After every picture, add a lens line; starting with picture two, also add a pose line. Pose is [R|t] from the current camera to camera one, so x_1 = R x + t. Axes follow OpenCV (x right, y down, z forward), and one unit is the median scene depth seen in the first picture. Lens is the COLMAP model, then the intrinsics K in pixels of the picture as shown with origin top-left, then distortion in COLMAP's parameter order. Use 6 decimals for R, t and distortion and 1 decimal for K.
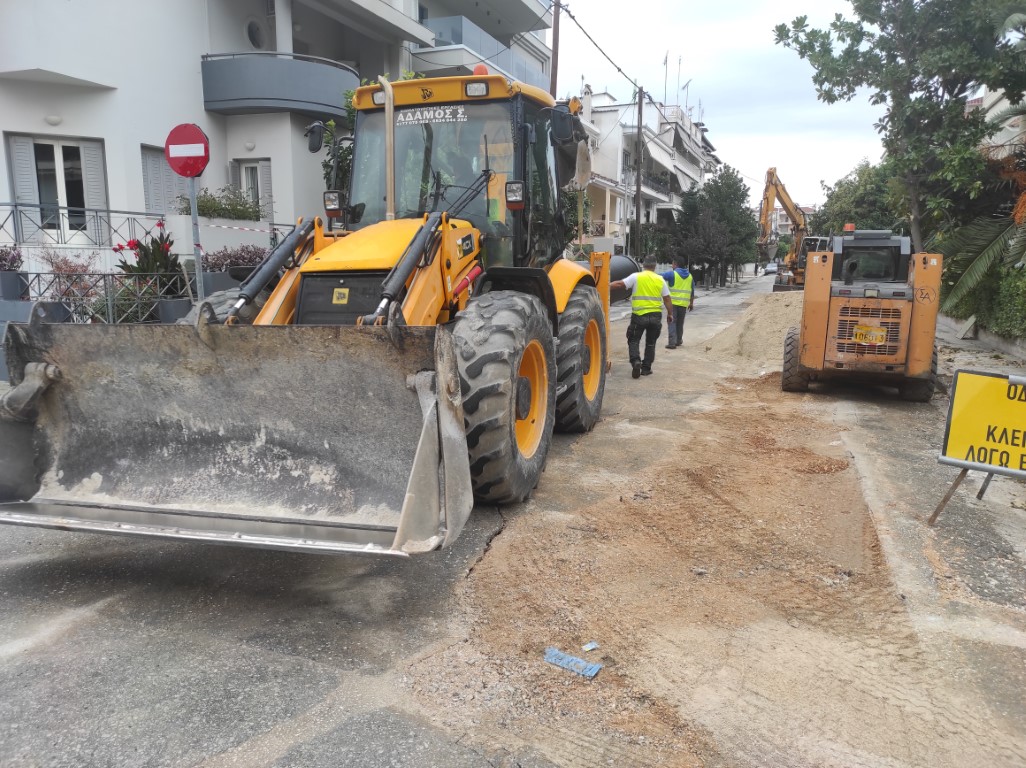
lens RADIAL K [[728.0, 0, 513.0], [0, 728.0, 384.0], [0, 0, 1]] dist [0.003844, 0.000363]
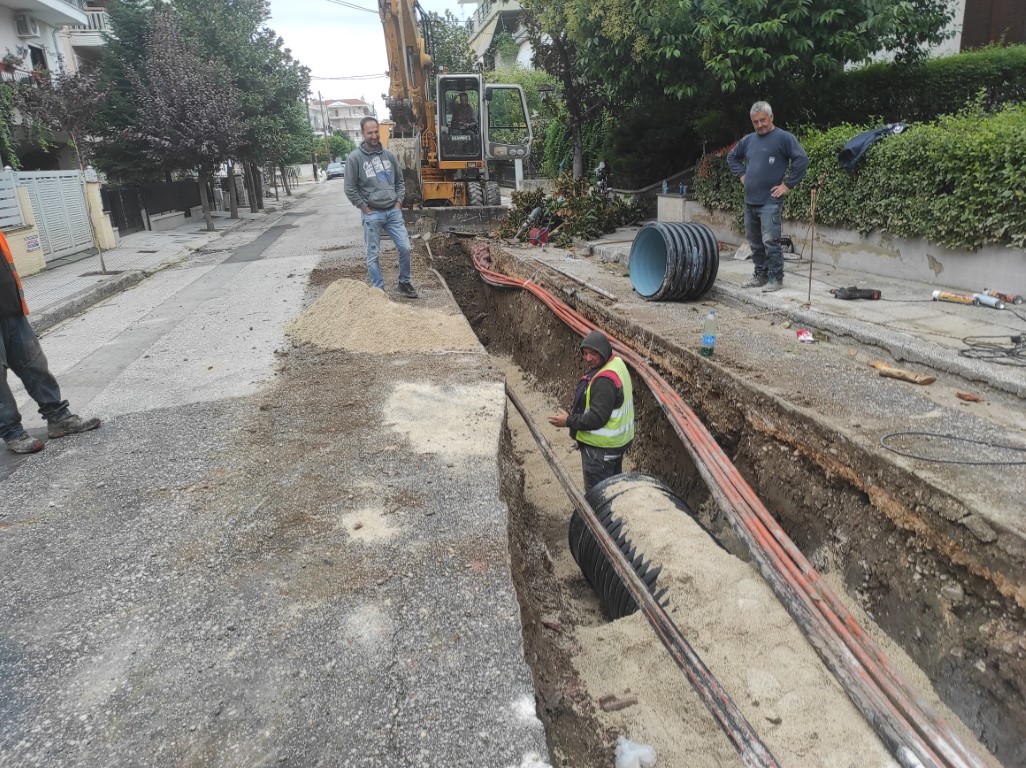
lens RADIAL K [[728.0, 0, 513.0], [0, 728.0, 384.0], [0, 0, 1]] dist [0.003844, 0.000363]
pose [[0.837536, -0.218119, 0.500957, 0.162297], [0.154932, 0.974036, 0.165073, -0.075247], [-0.523956, -0.060640, 0.849584, 0.487416]]
